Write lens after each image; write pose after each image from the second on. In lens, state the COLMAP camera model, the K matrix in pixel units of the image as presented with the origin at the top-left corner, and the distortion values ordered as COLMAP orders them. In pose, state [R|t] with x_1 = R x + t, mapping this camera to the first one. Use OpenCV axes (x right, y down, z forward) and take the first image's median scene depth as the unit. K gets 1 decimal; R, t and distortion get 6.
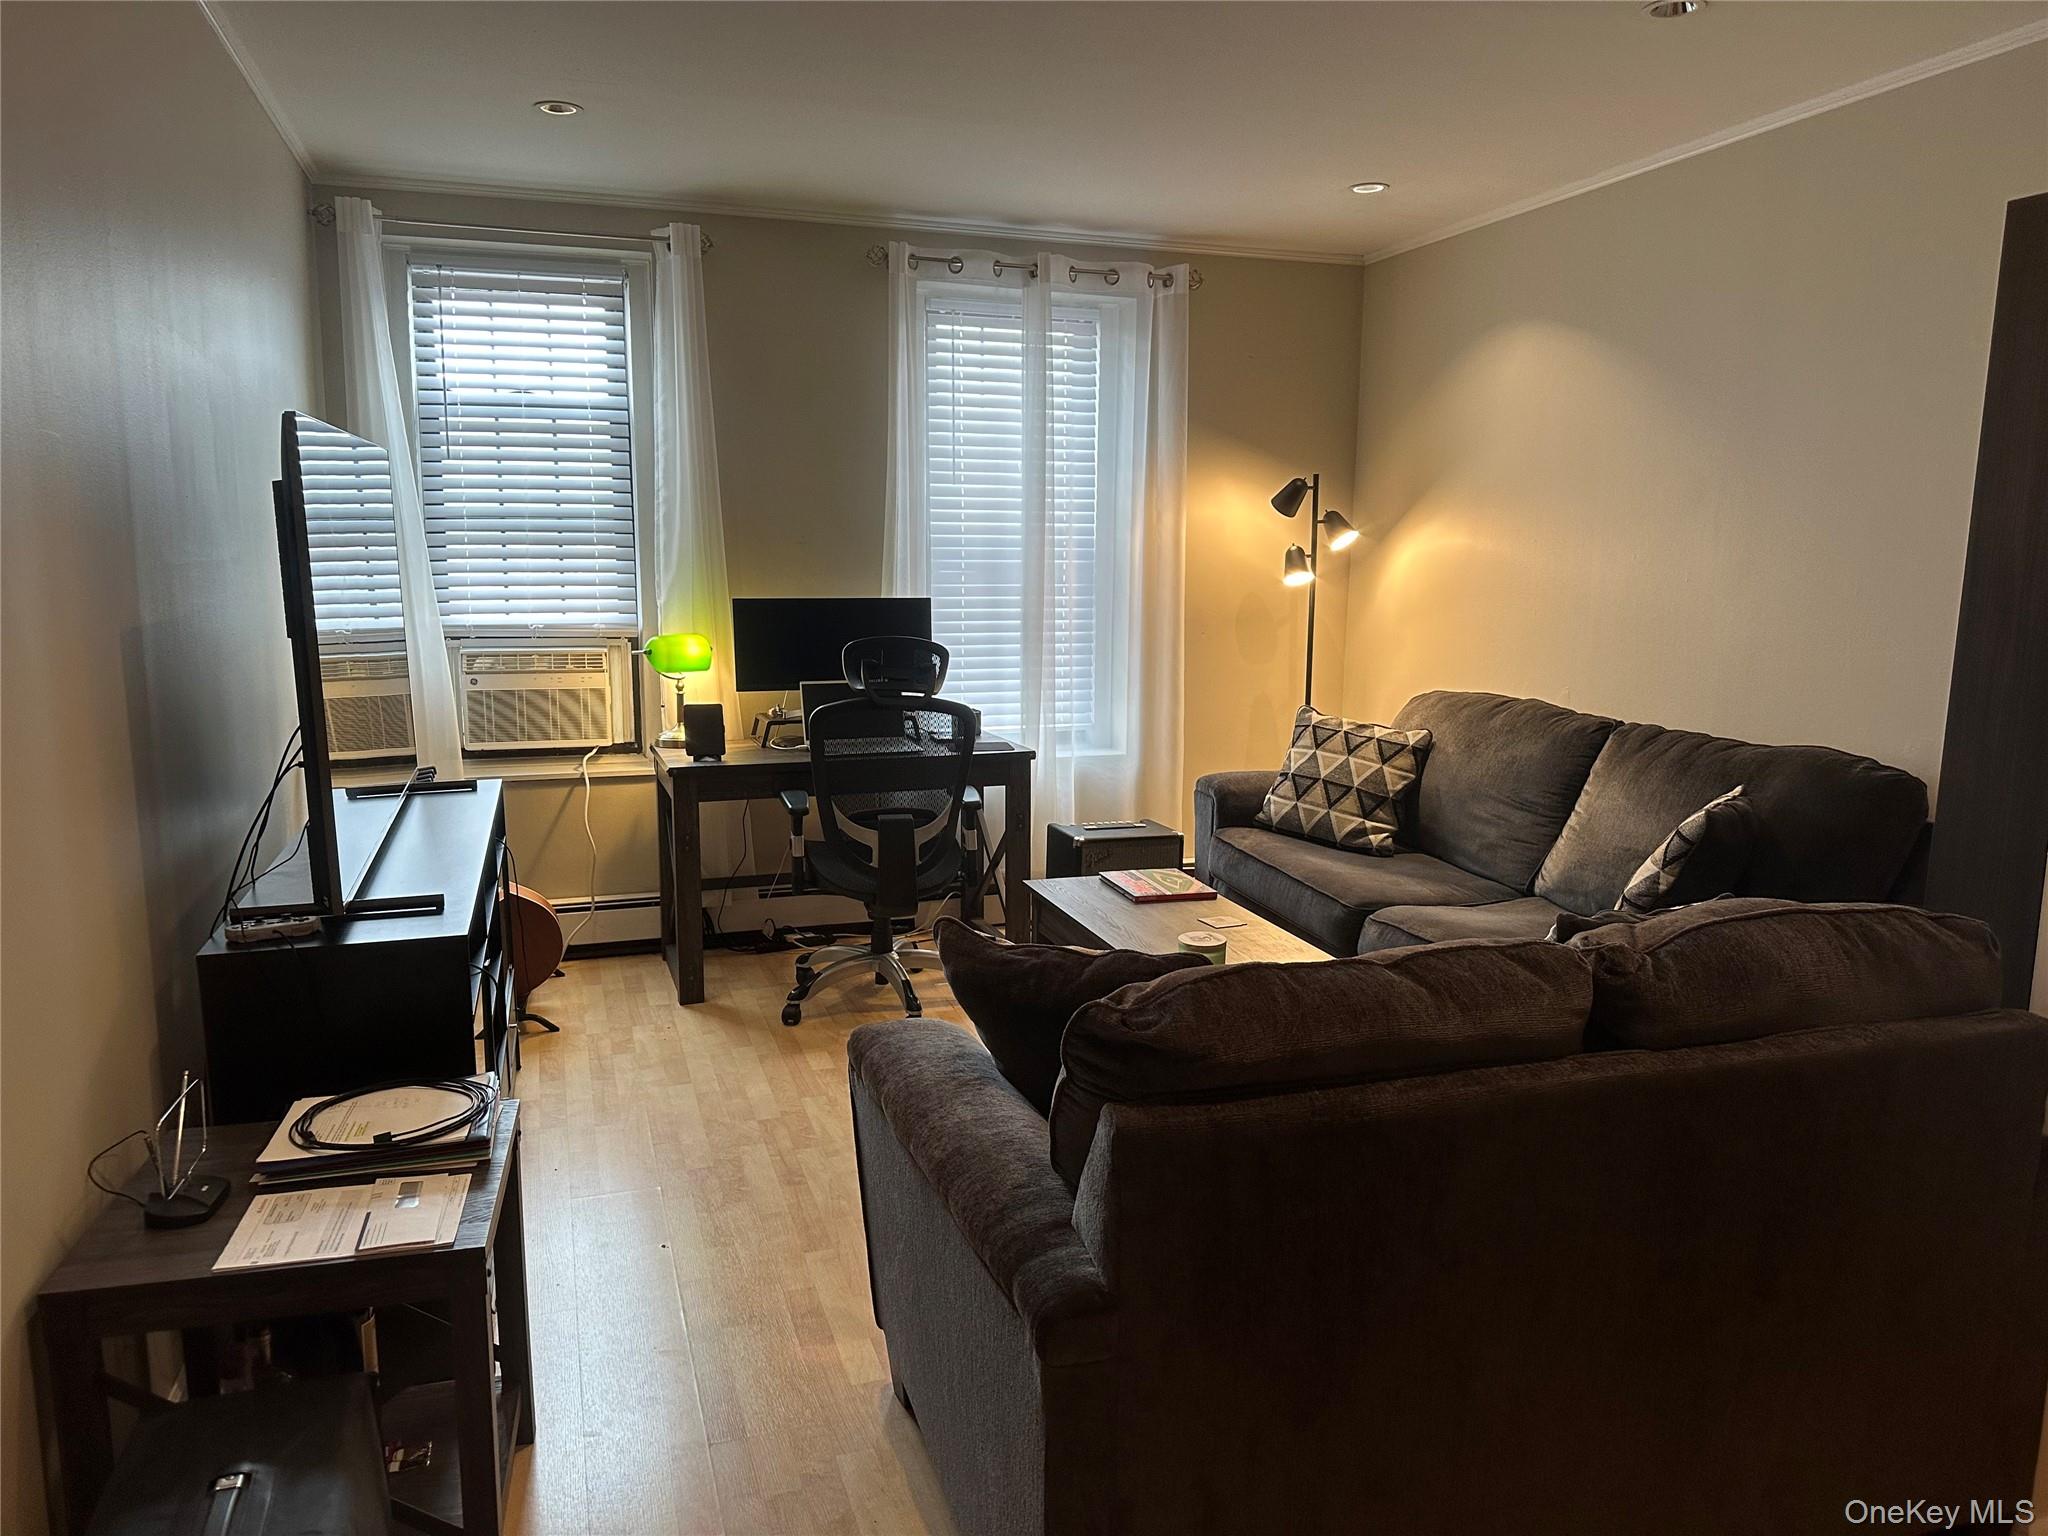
lens RADIAL K [[1404.0, 0, 998.3], [0, 1404.0, 771.0], [0, 0, 1]] dist [0.098855, -0.119636]
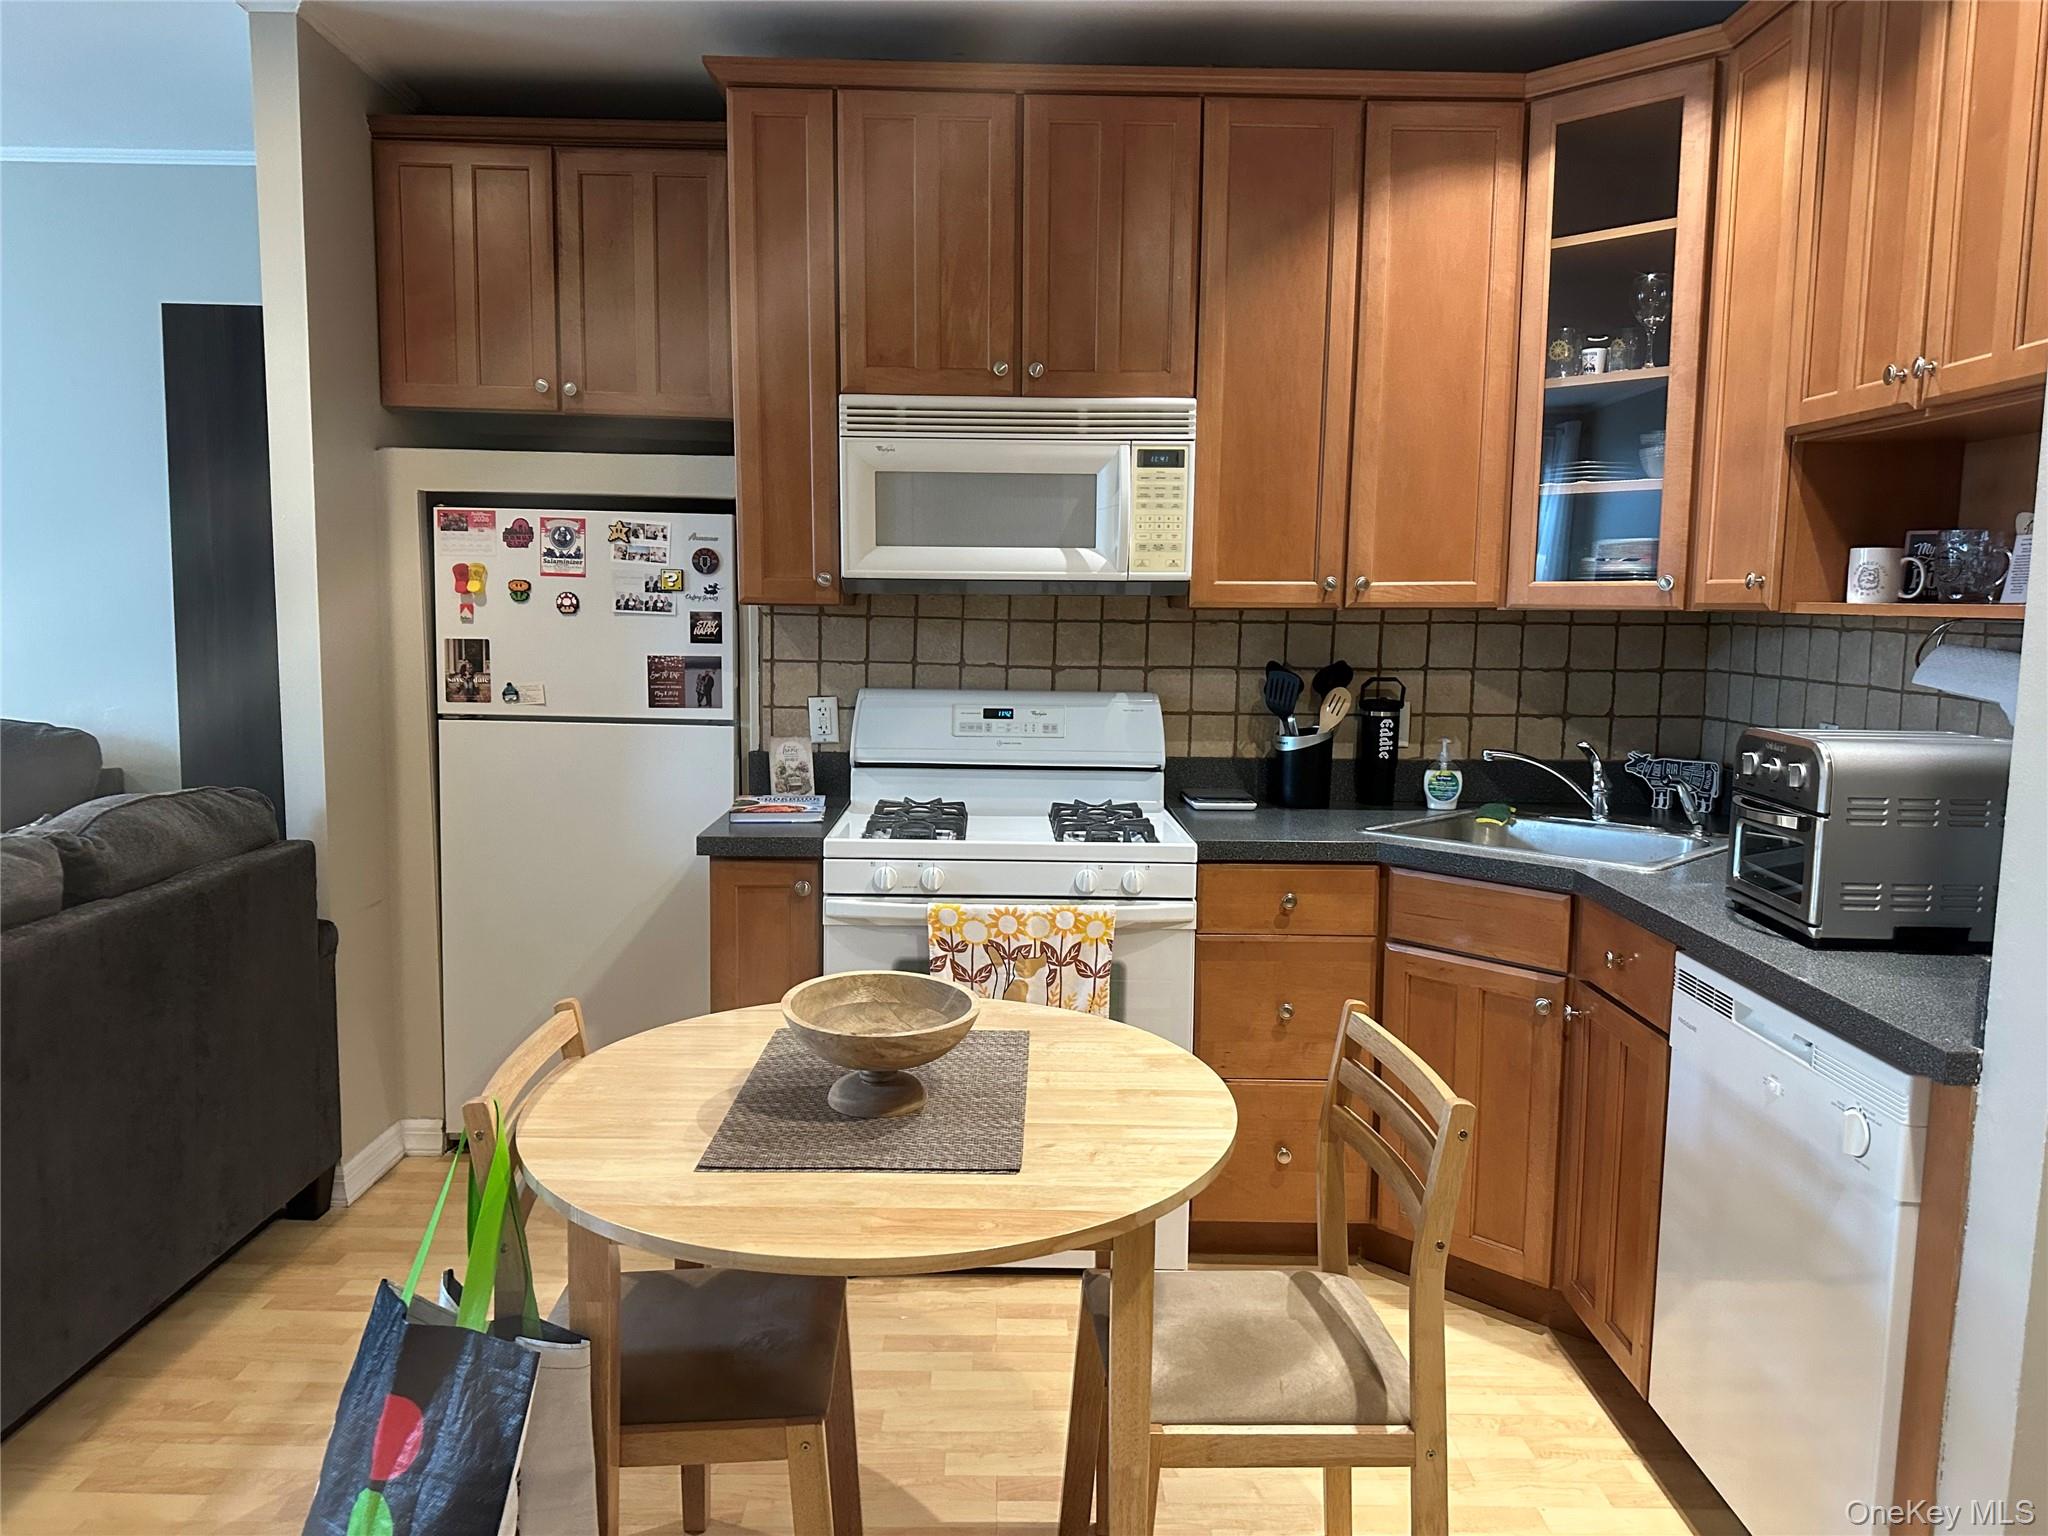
lens RADIAL K [[1429.3, 0, 1023.9], [0, 1429.3, 776.7], [0, 0, 1]] dist [0.098234, -0.130962]
pose [[0.282081, -0.119736, 0.951890, -0.239029], [0.135417, 0.987217, 0.084050, 0.031467], [-0.949786, 0.105193, 0.294689, -0.100620]]
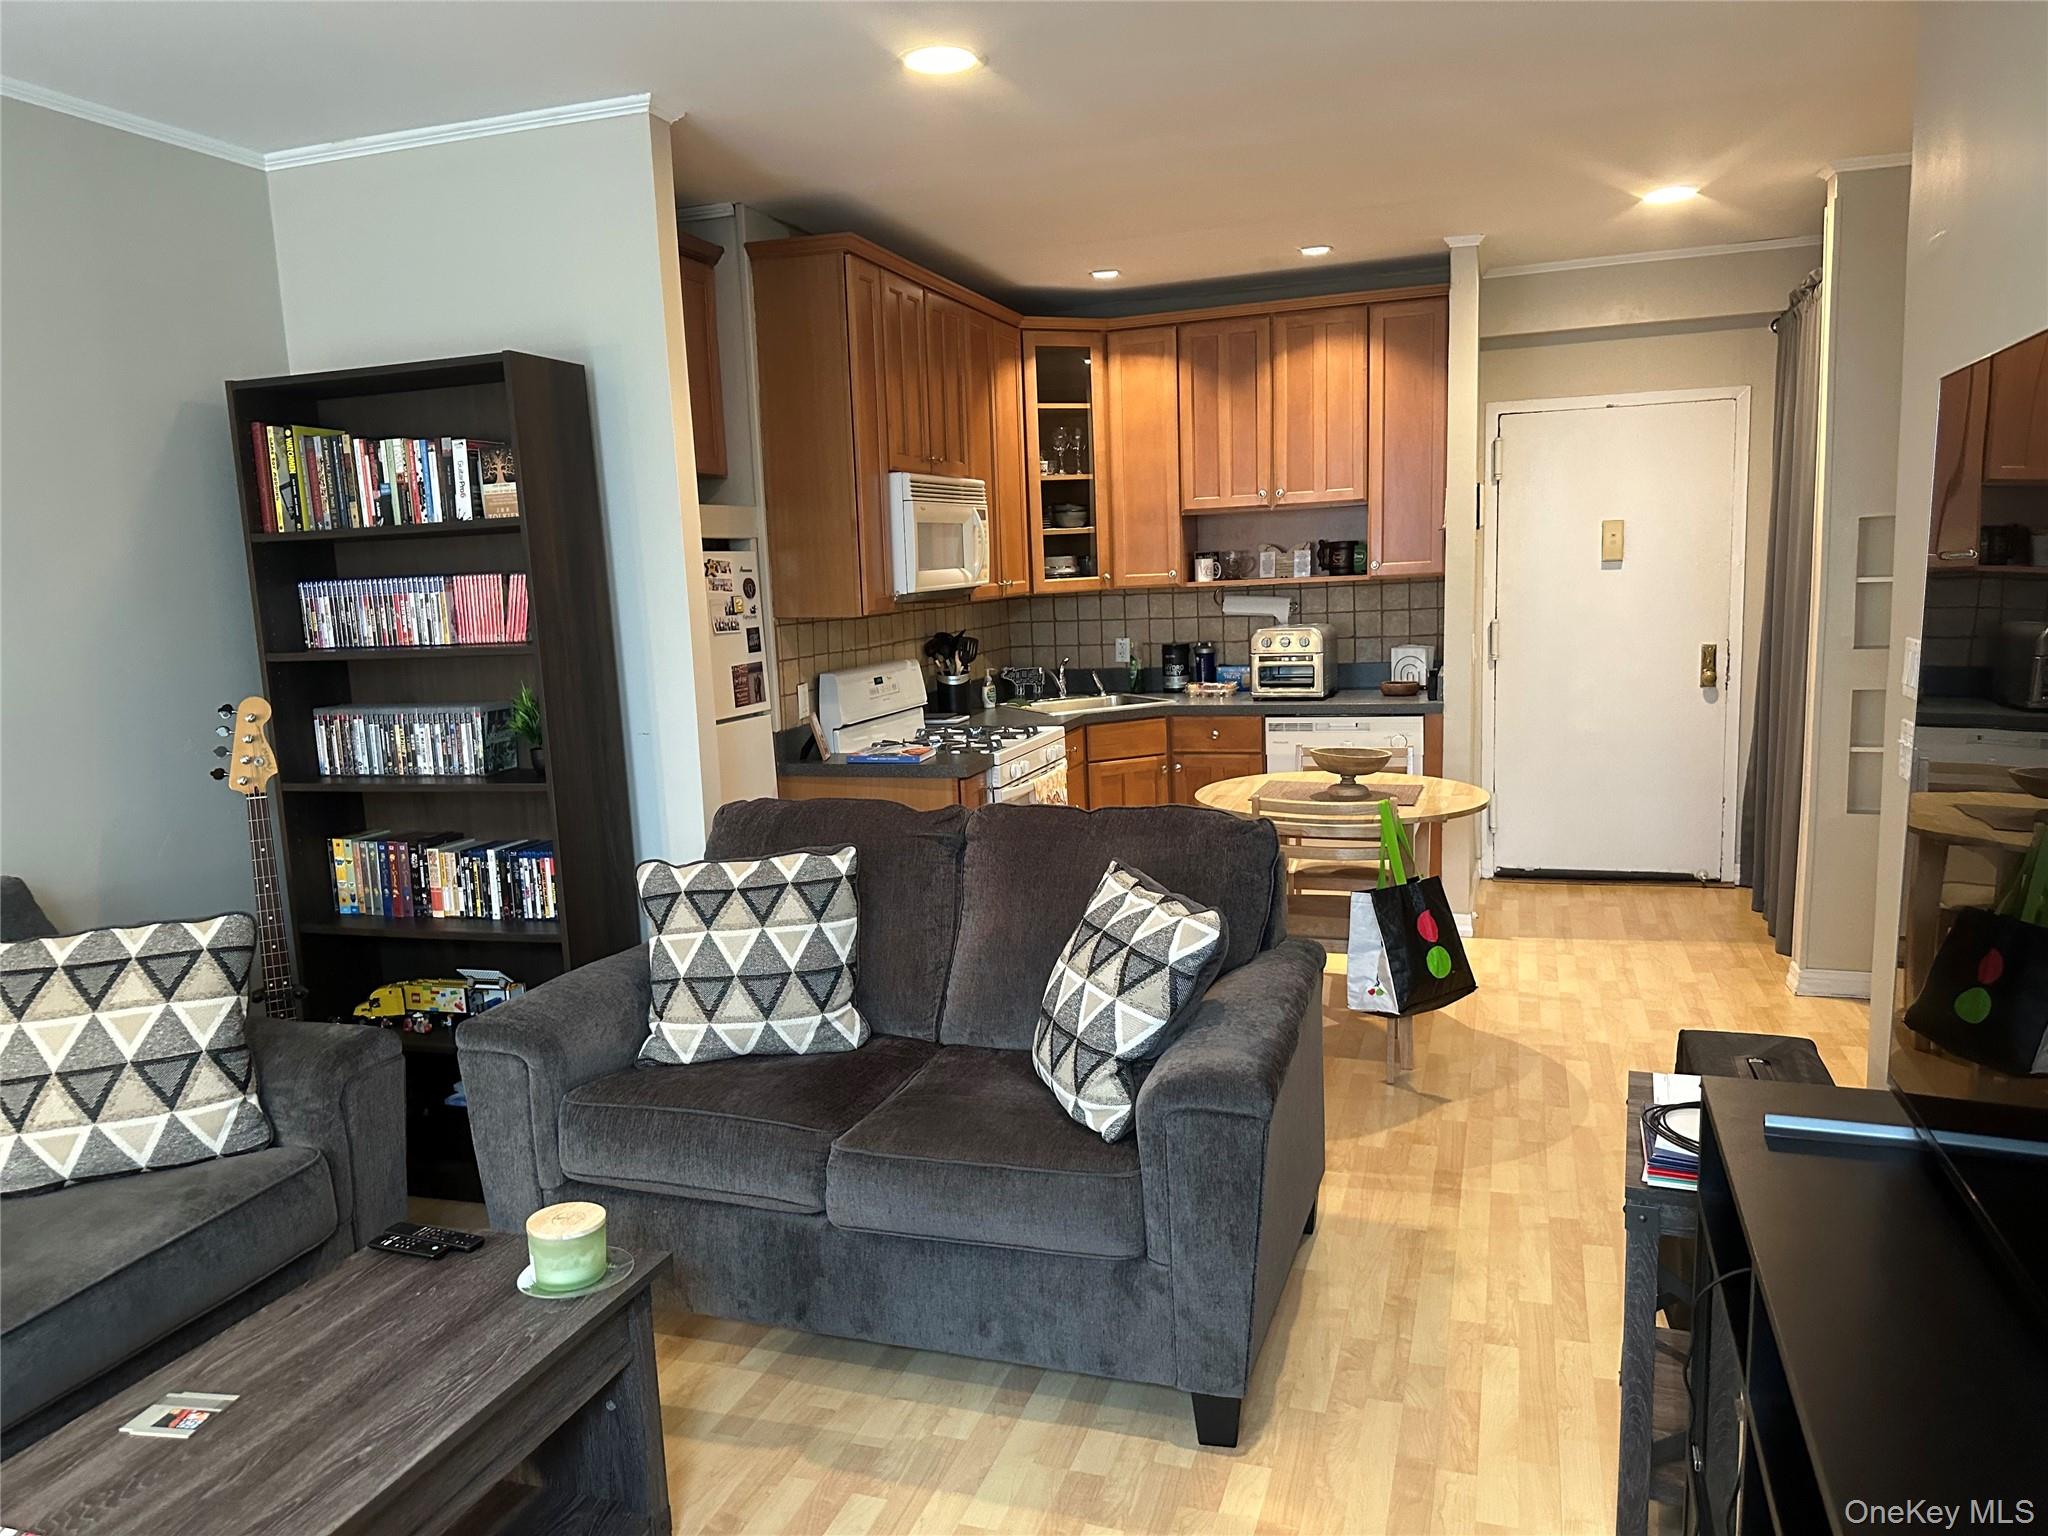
lens RADIAL K [[1429.3, 0, 1023.9], [0, 1429.3, 776.7], [0, 0, 1]] dist [0.098234, -0.130962]
pose [[-0.806506, -0.064662, 0.587679, -0.276595], [0.123665, 0.953564, 0.274633, -0.160407], [-0.578147, 0.294169, -0.761059, 0.931582]]
